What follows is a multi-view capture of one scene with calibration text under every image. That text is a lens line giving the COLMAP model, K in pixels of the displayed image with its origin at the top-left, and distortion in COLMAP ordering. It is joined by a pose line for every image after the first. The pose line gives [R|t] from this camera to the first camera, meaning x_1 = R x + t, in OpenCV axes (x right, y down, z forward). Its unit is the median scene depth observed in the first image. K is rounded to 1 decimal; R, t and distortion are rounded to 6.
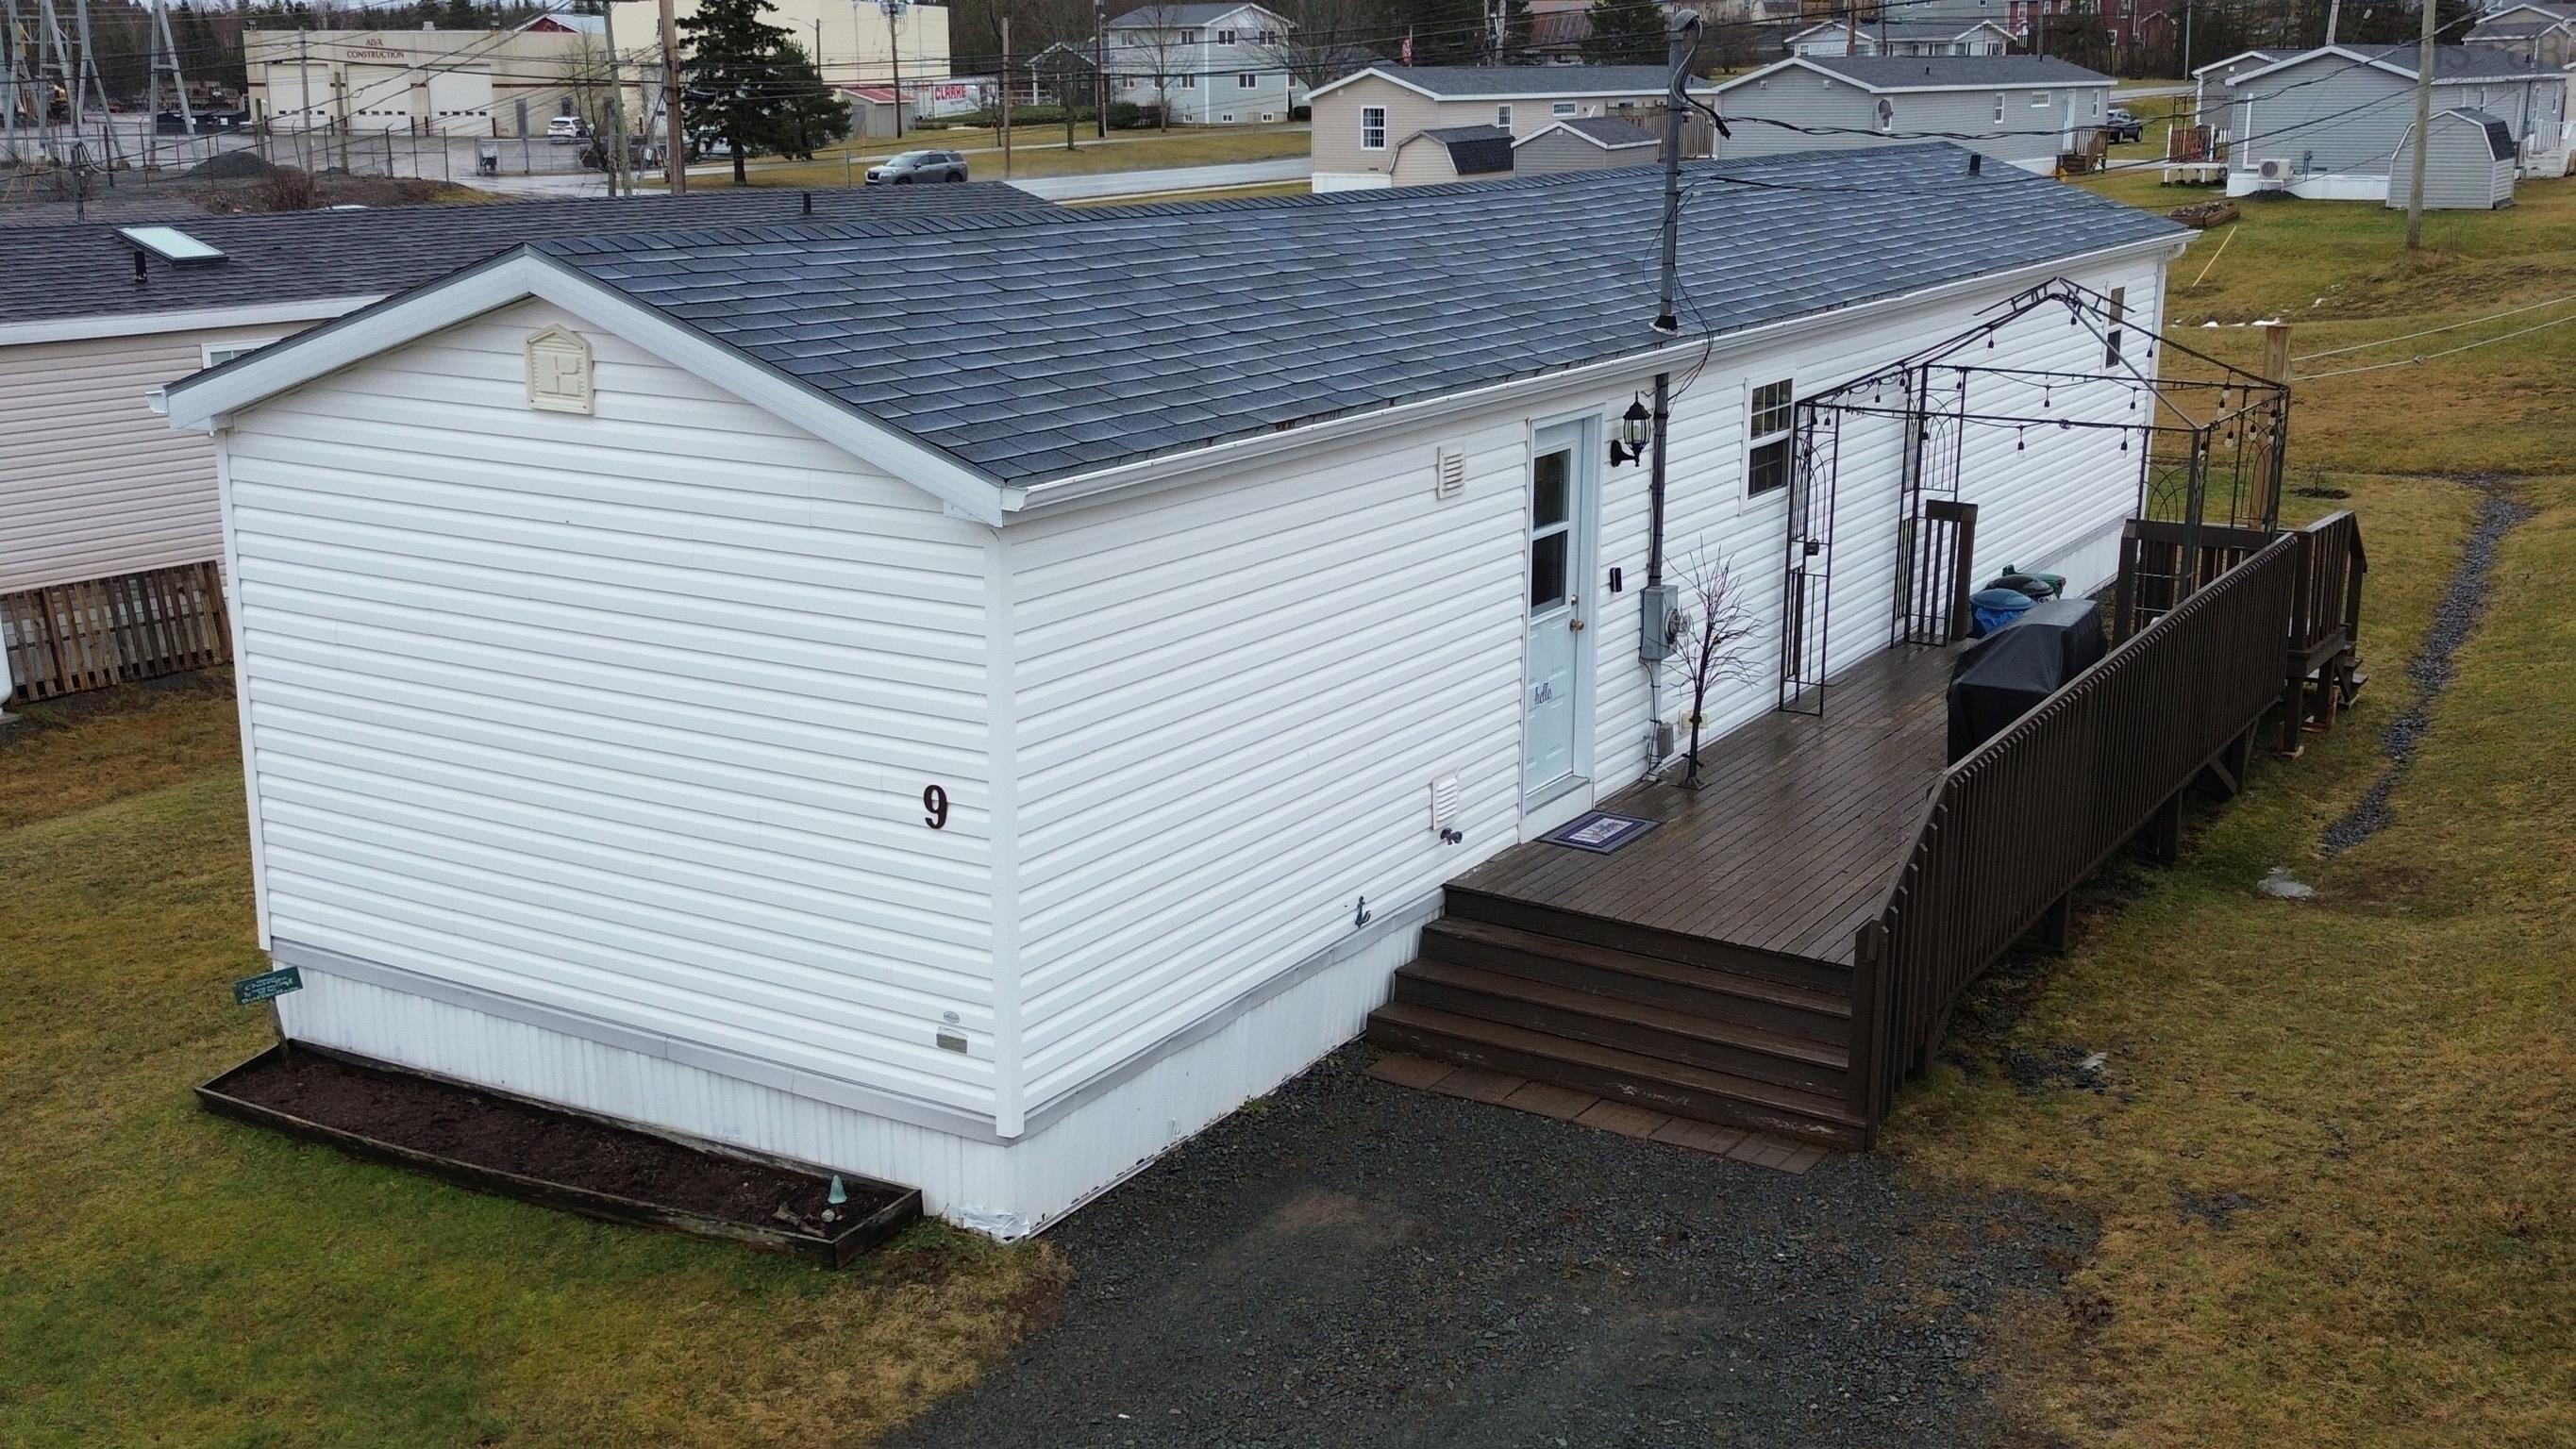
lens RADIAL K [[2620.3, 0, 1283.8], [0, 2620.3, 713.0], [0, 0, 1]] dist [0.123820, -0.231250]
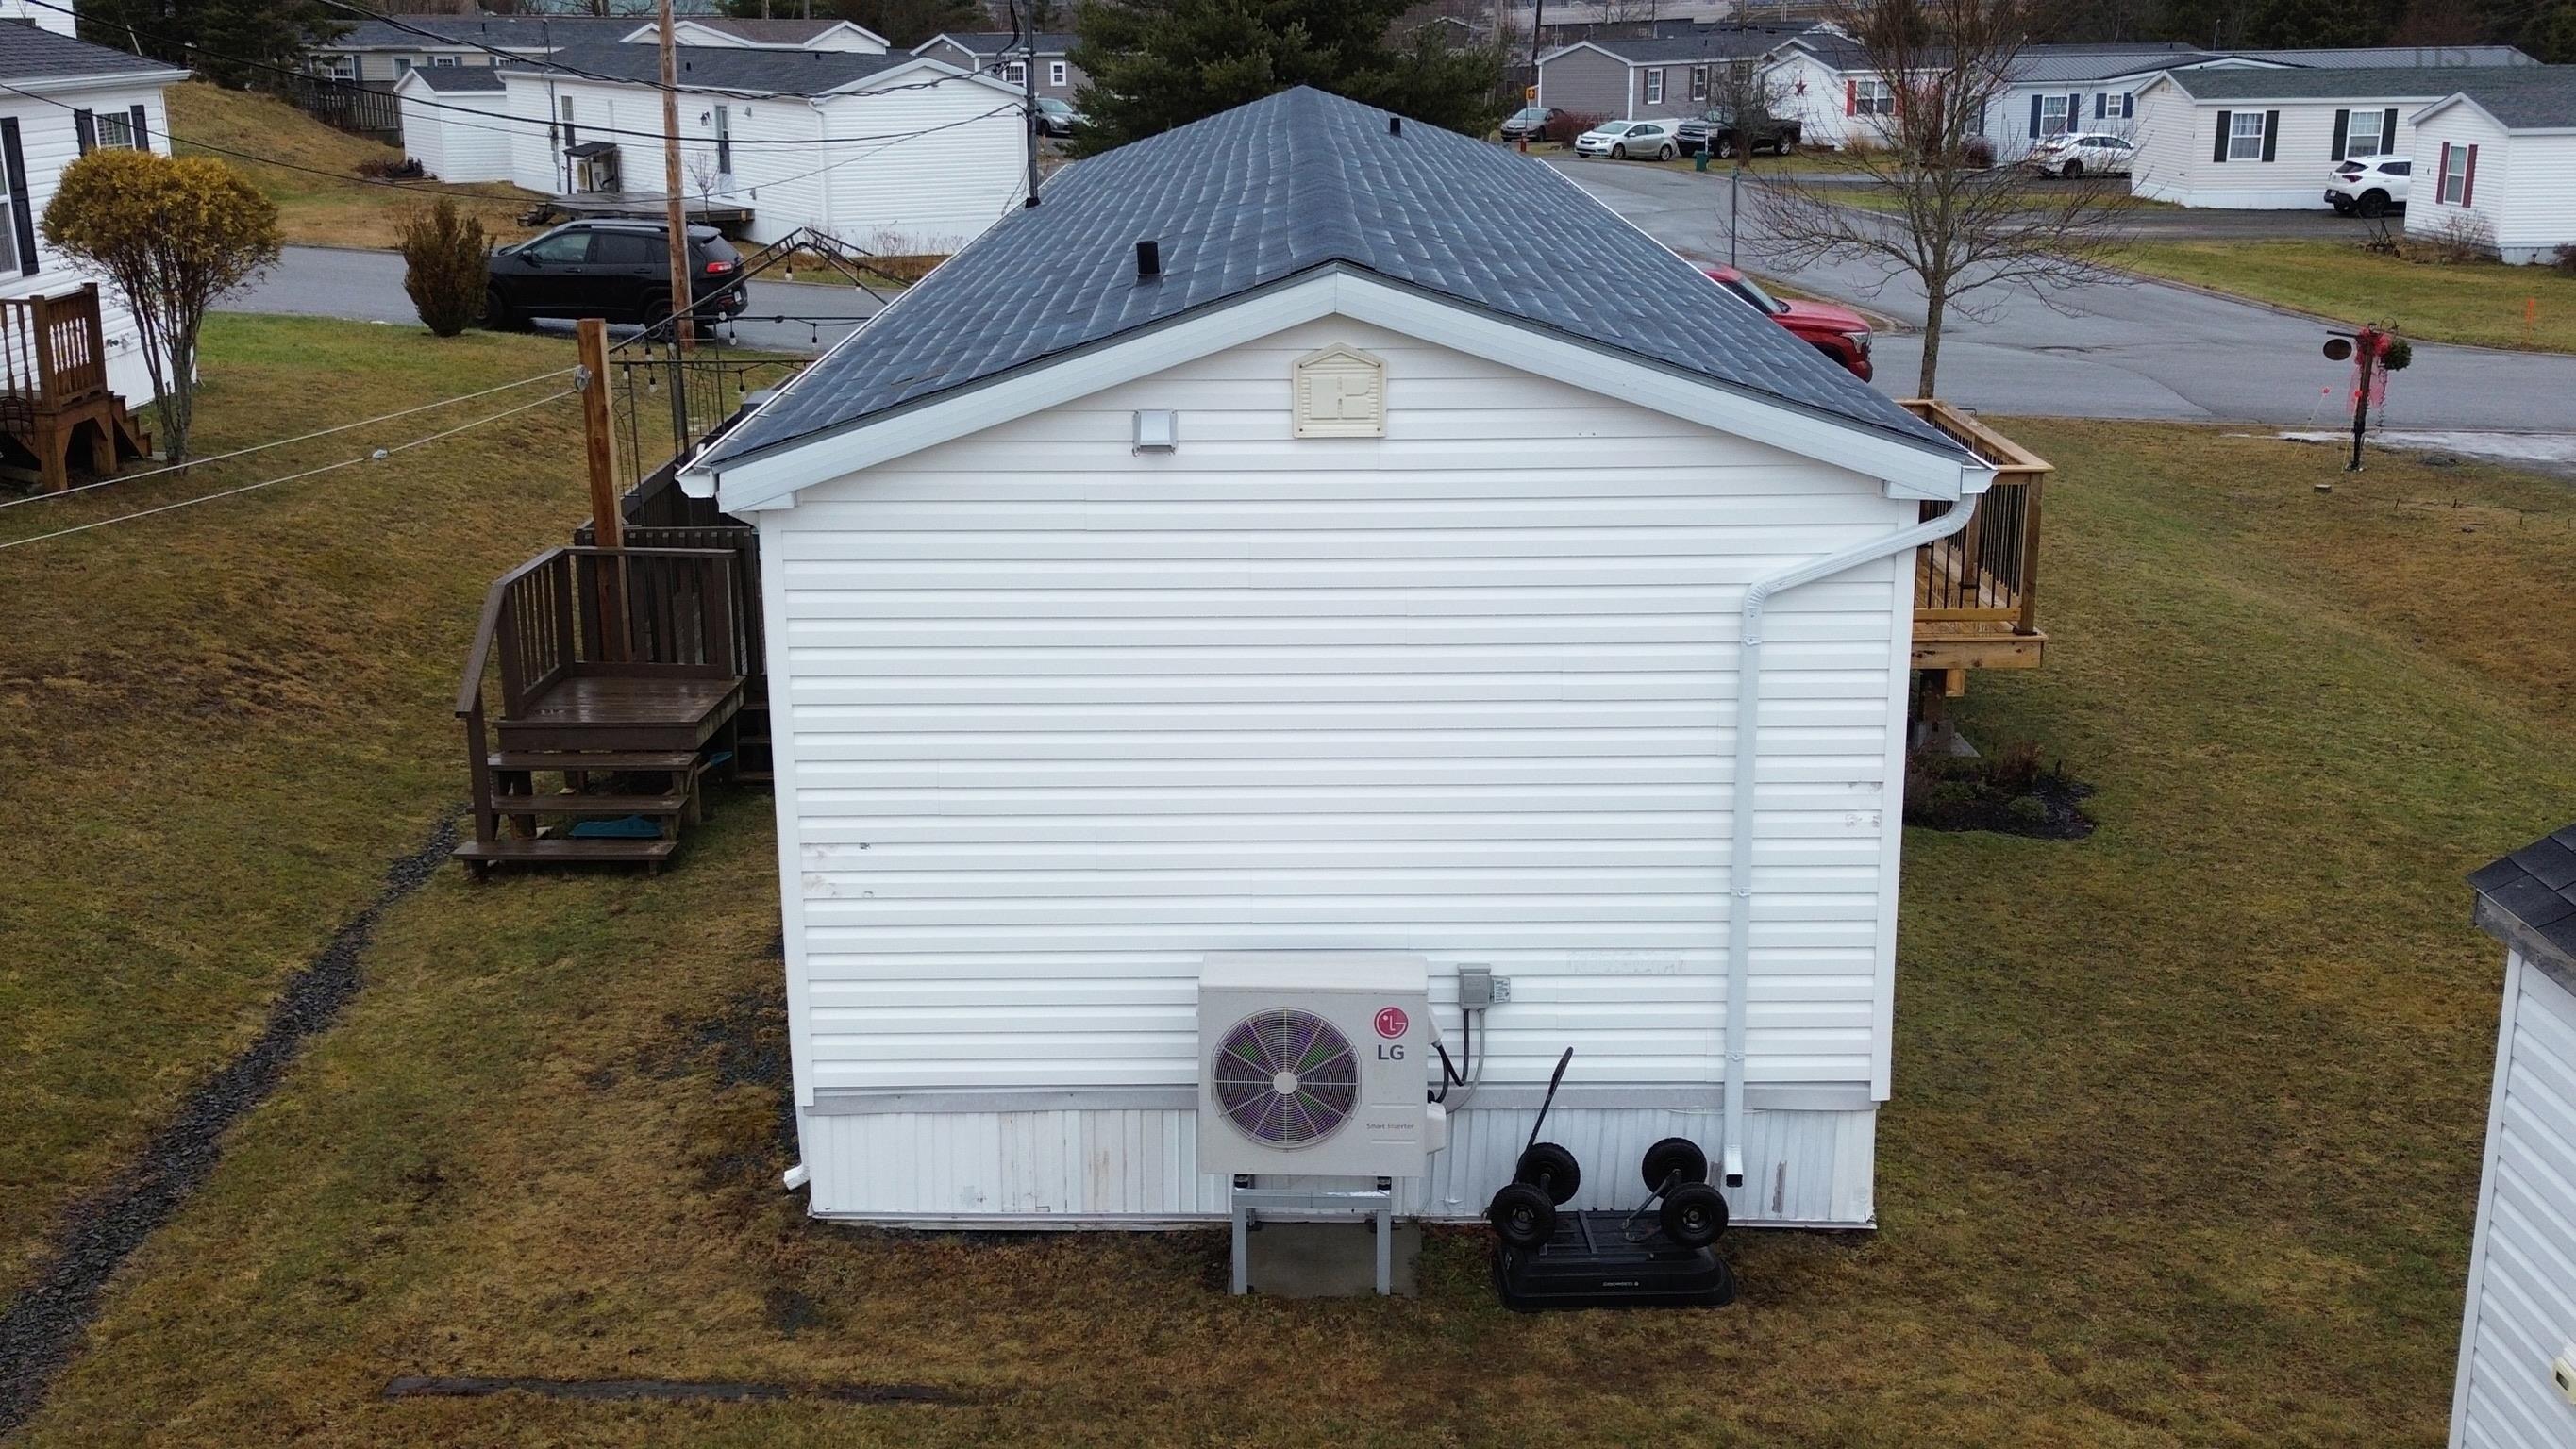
lens RADIAL K [[2620.3, 0, 1283.8], [0, 2620.3, 713.0], [0, 0, 1]] dist [0.123820, -0.231250]
pose [[0.853515, -0.146417, 0.500074, -0.673808], [0.132552, 0.989148, 0.063377, -0.070485], [-0.503927, 0.012193, 0.863660, 0.196246]]
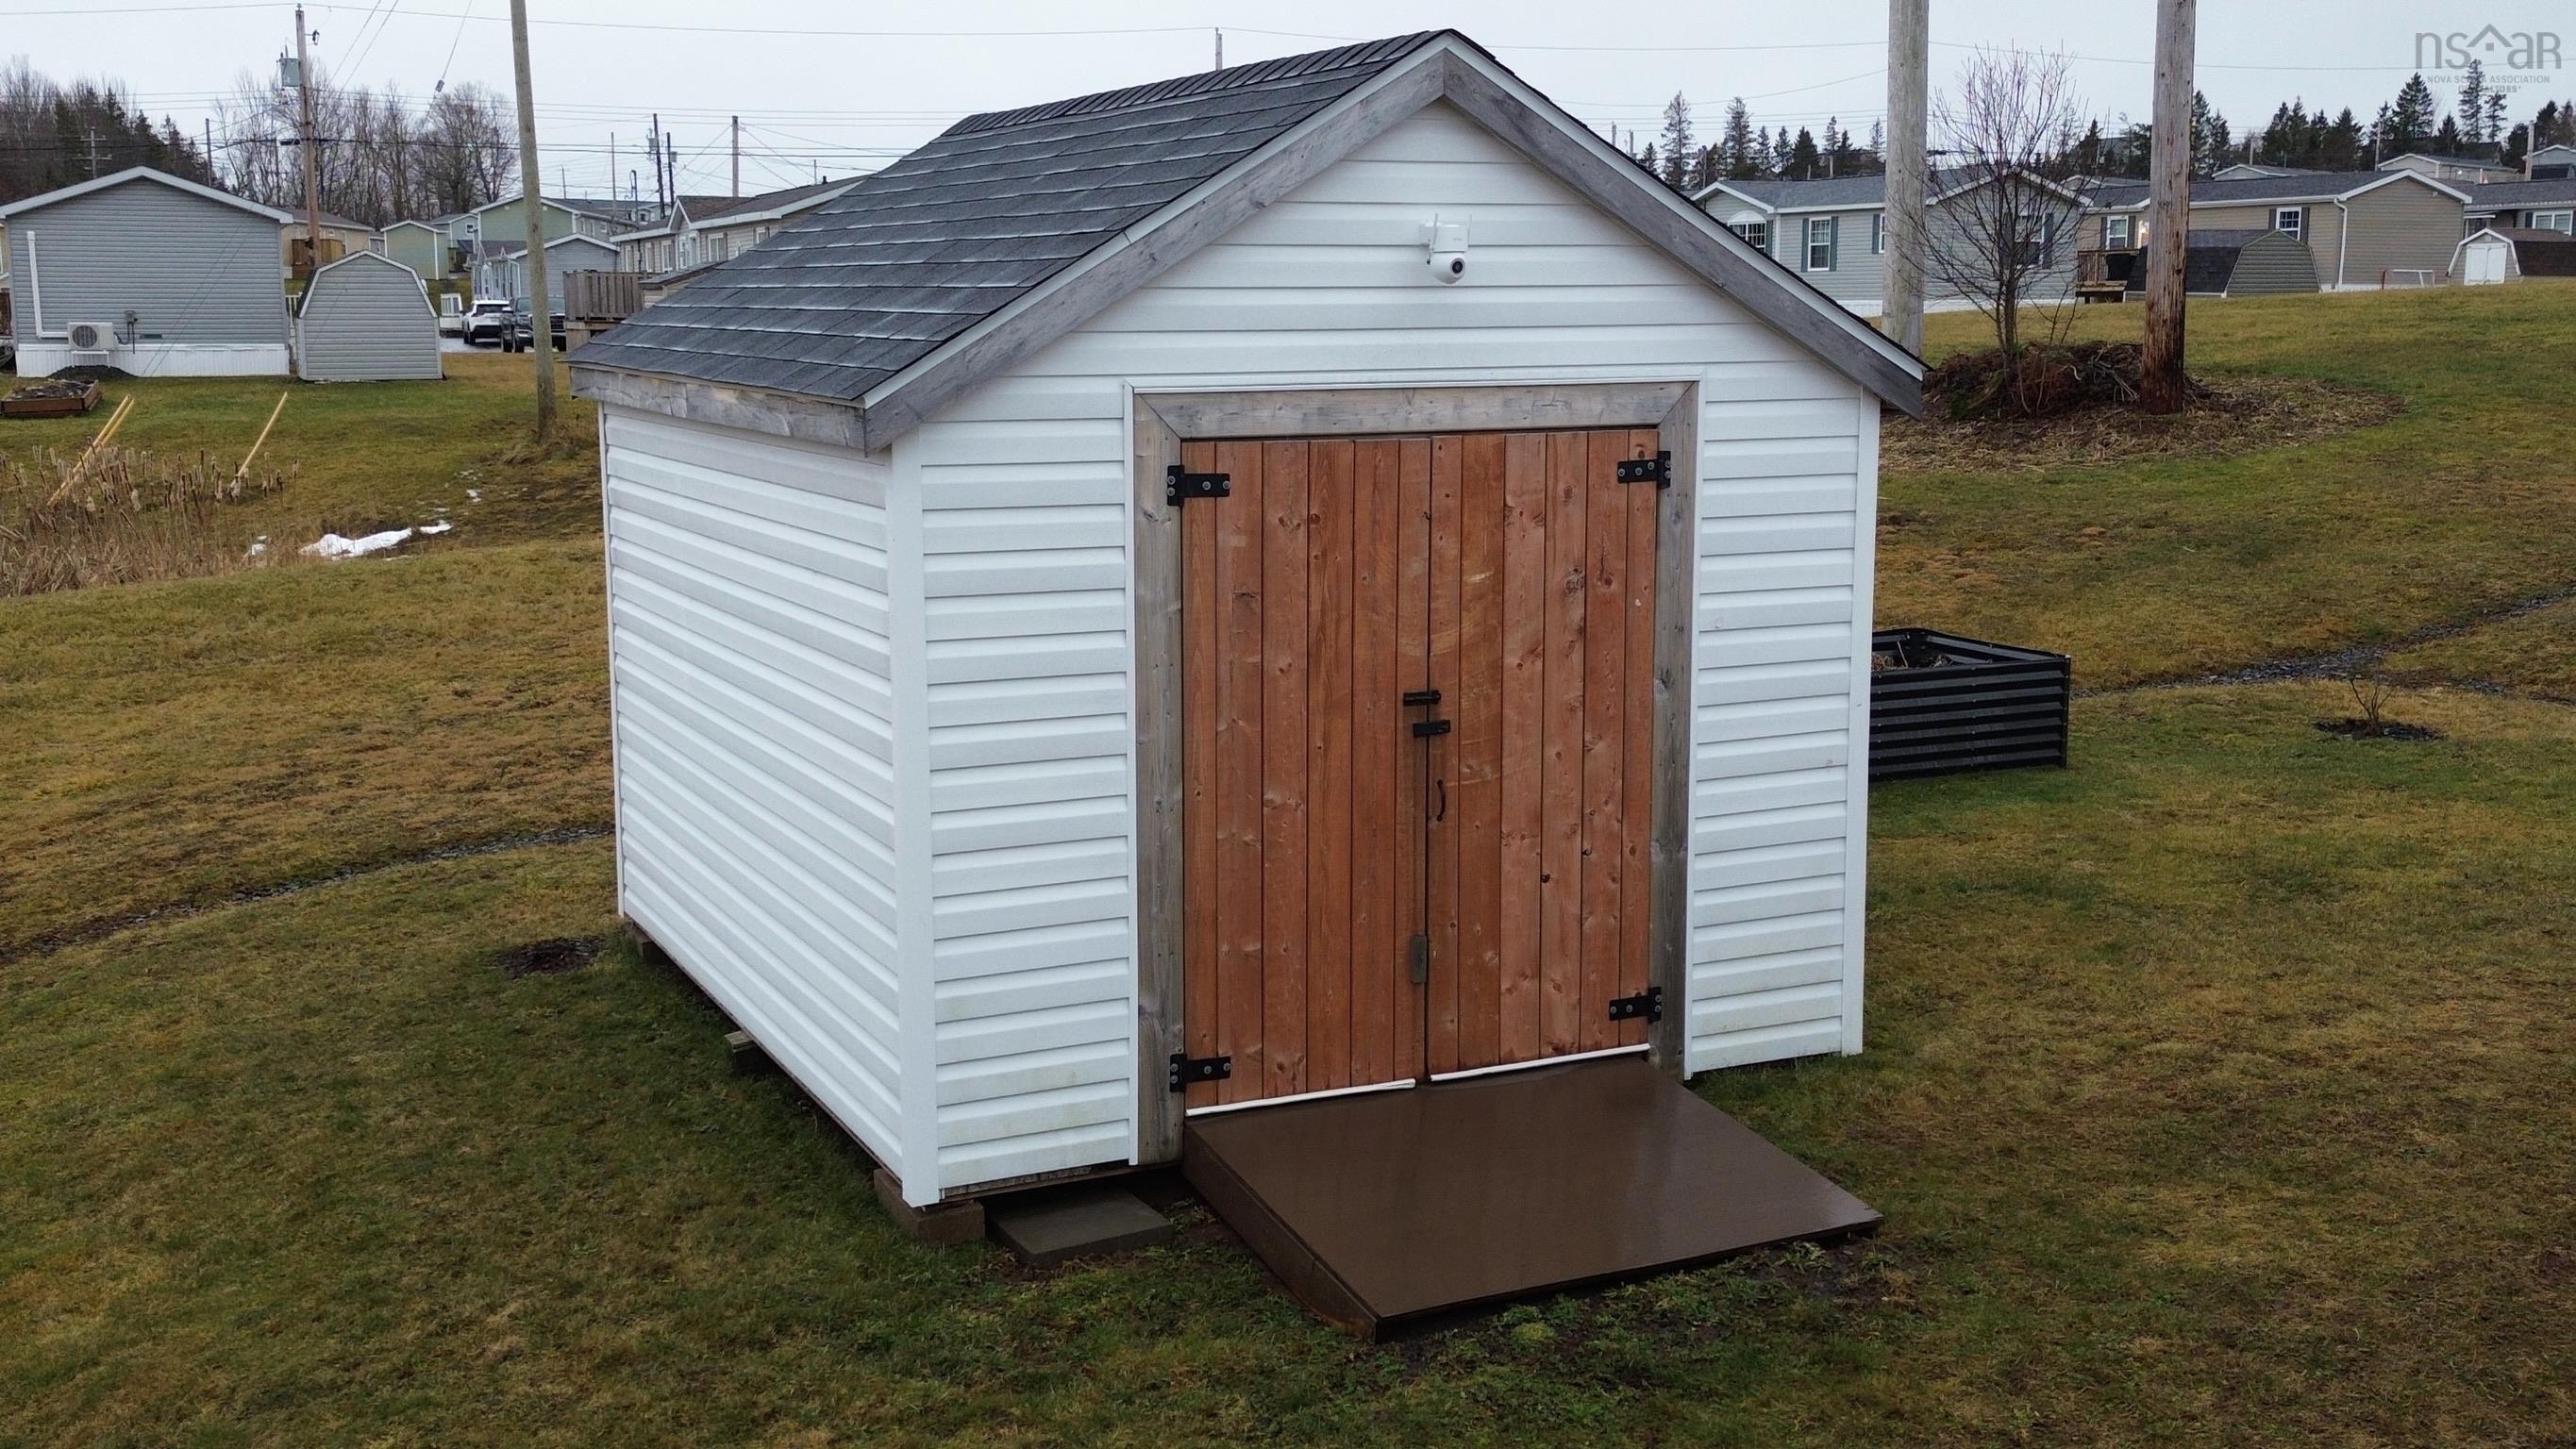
lens RADIAL K [[2620.3, 0, 1283.8], [0, 2620.3, 713.0], [0, 0, 1]] dist [0.123820, -0.231250]
pose [[0.549876, -0.124431, 0.825926, -0.309265], [0.199032, 0.979876, 0.015115, -0.324677], [-0.811186, 0.156075, 0.563576, 2.164610]]
